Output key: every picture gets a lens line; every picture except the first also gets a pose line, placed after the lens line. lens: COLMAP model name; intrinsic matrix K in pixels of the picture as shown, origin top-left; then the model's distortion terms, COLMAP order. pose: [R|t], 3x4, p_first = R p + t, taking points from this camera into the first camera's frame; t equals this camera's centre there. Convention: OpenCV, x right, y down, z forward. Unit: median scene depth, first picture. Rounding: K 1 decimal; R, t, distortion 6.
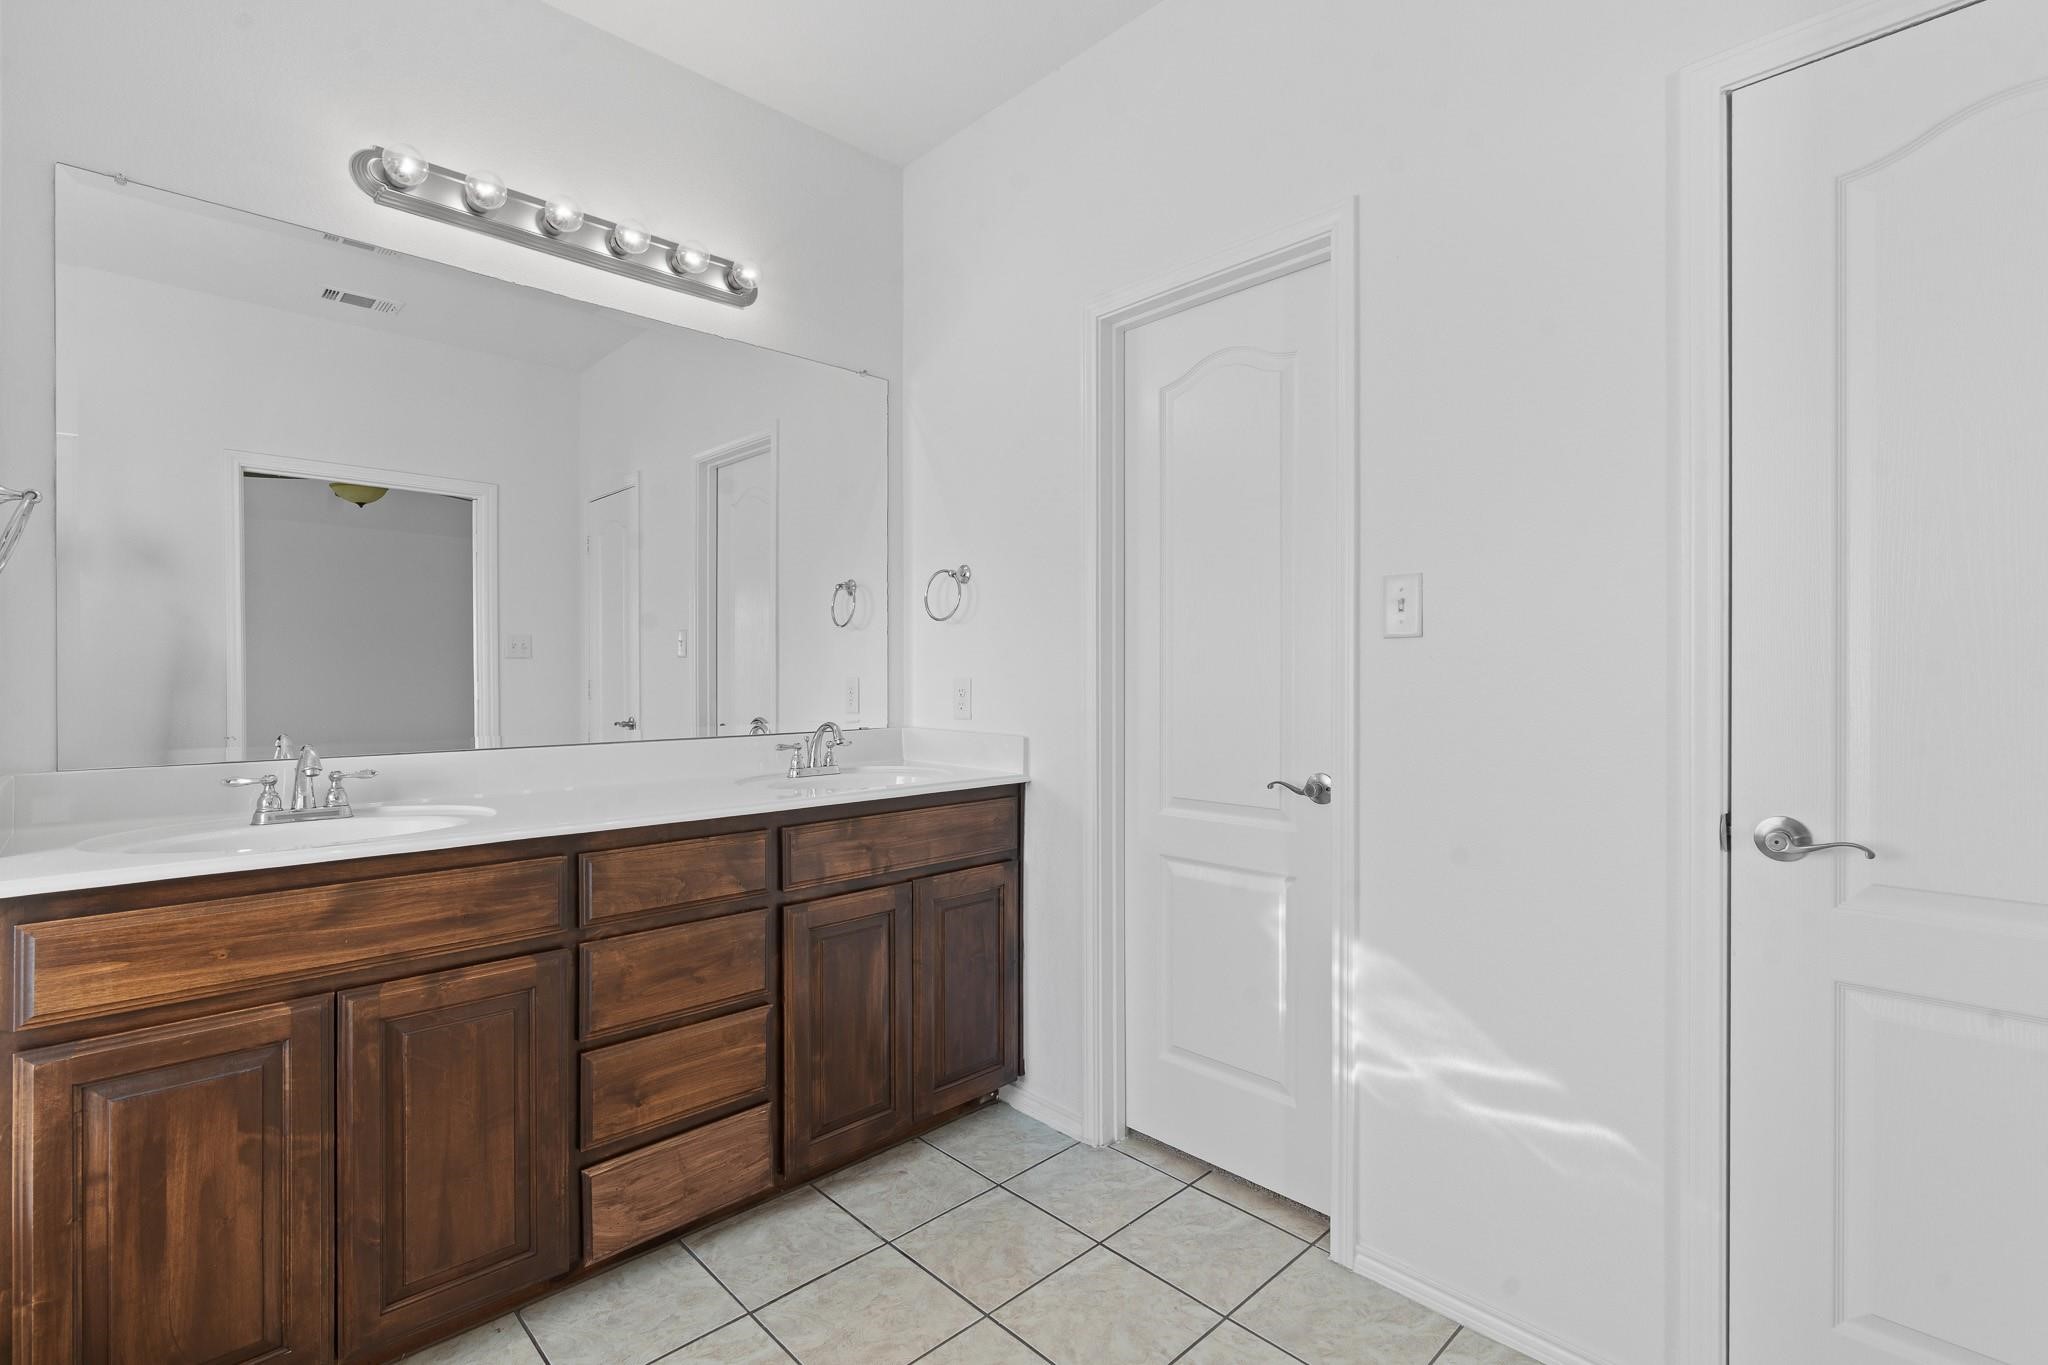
lens RADIAL K [[928.8, 0, 1035.2], [0, 928.8, 673.8], [0, 0, 1]] dist [-0.004321, 0.001348]
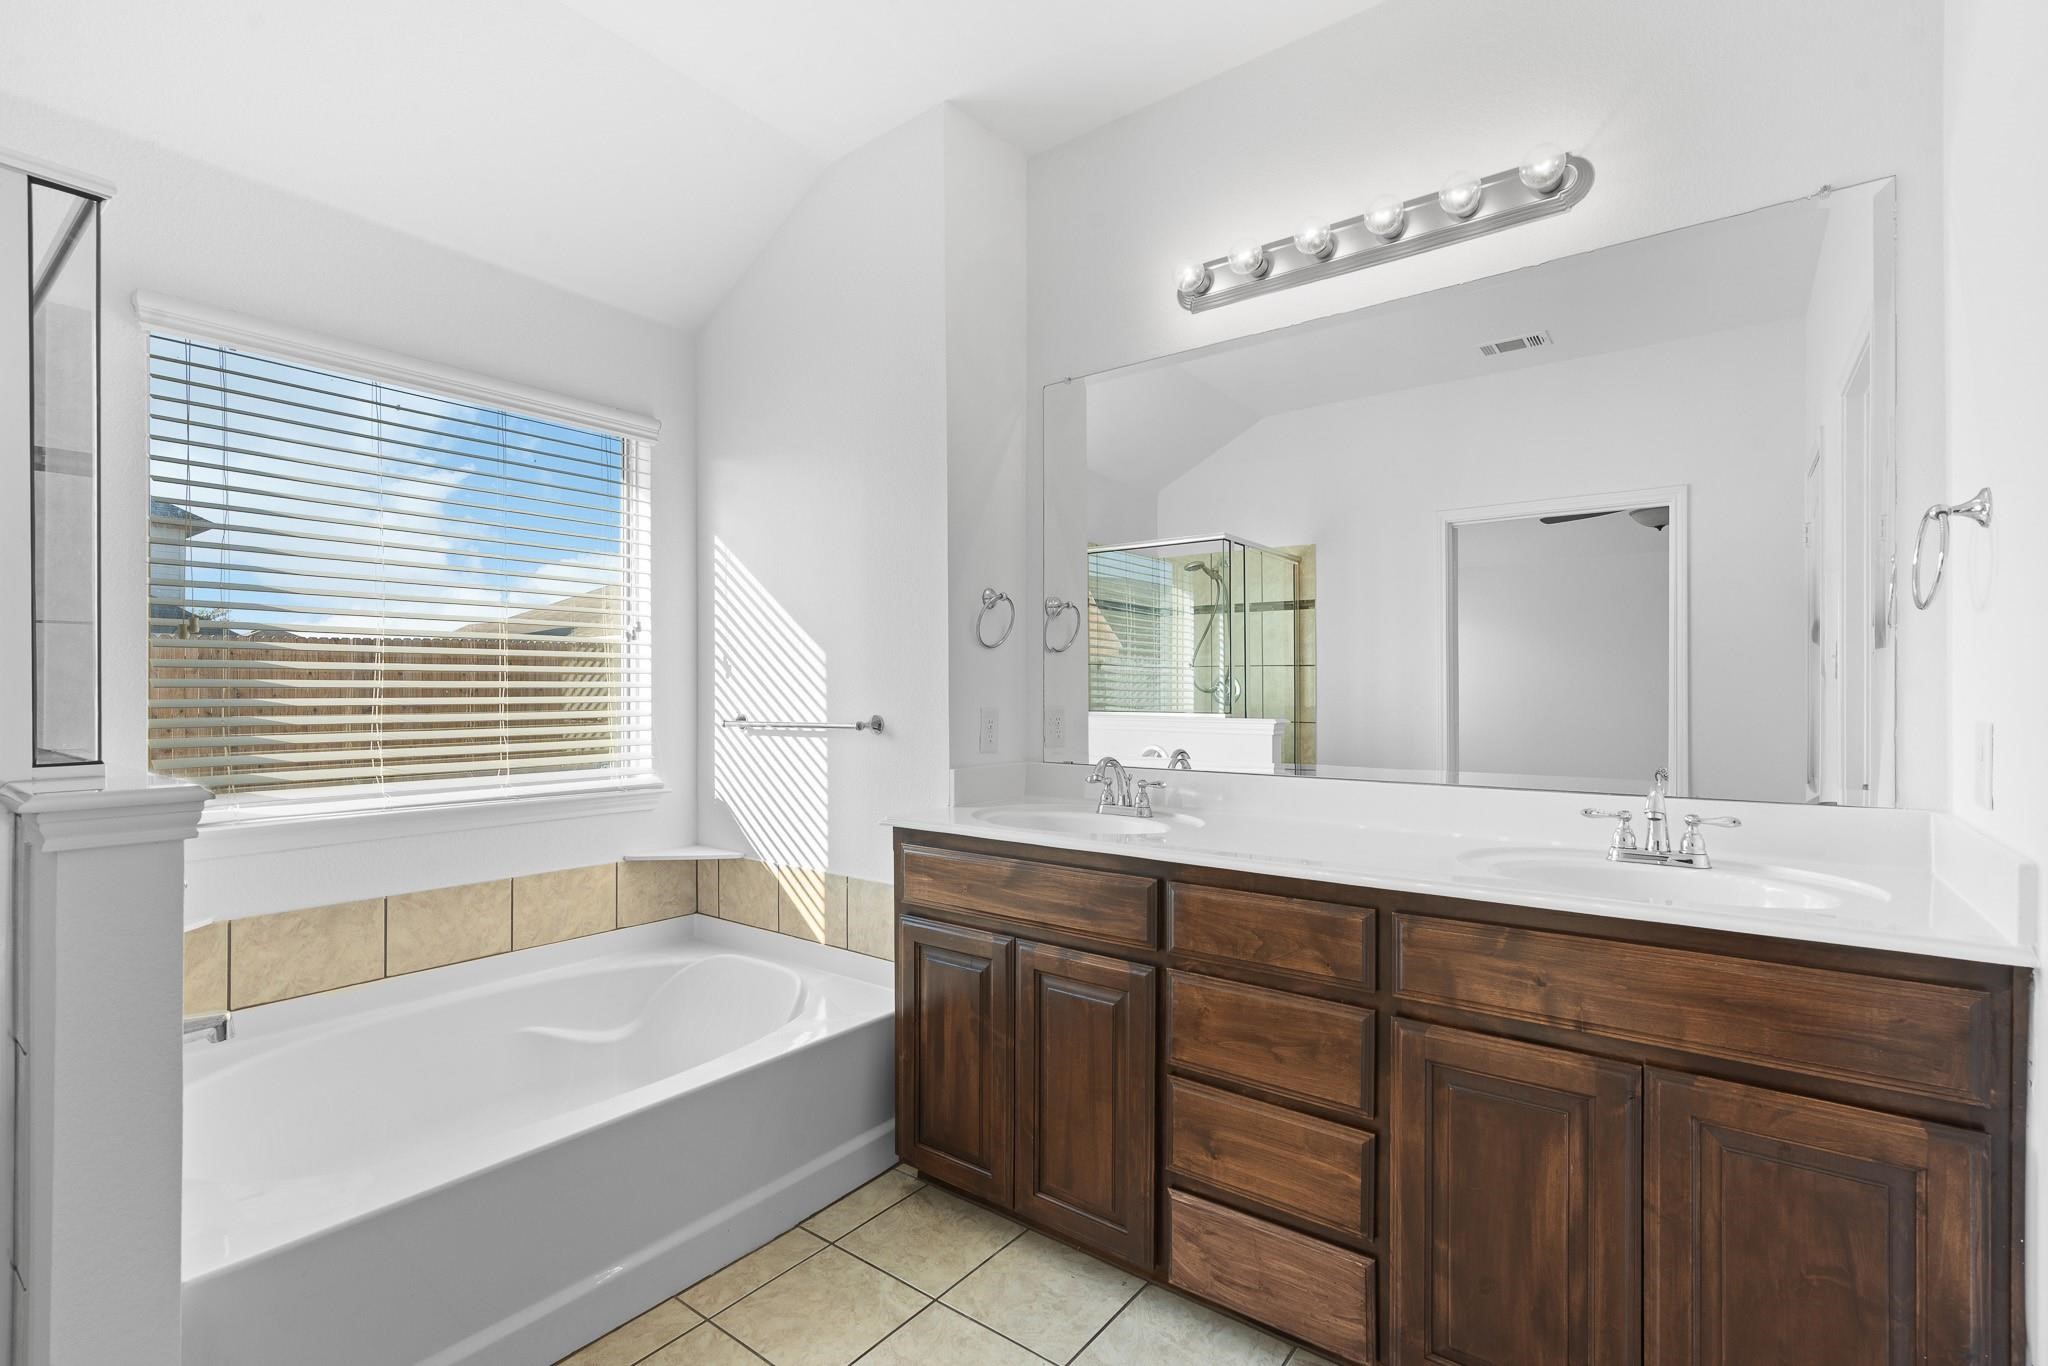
lens RADIAL K [[928.8, 0, 1033.3], [0, 928.8, 692.8], [0, 0, 1]] dist [-0.004321, 0.001348]
pose [[0.149495, -0.000034, -0.988762, 0.478092], [-0.004253, 0.999991, -0.000678, -0.013301], [0.988753, 0.004307, 0.149494, 0.649610]]
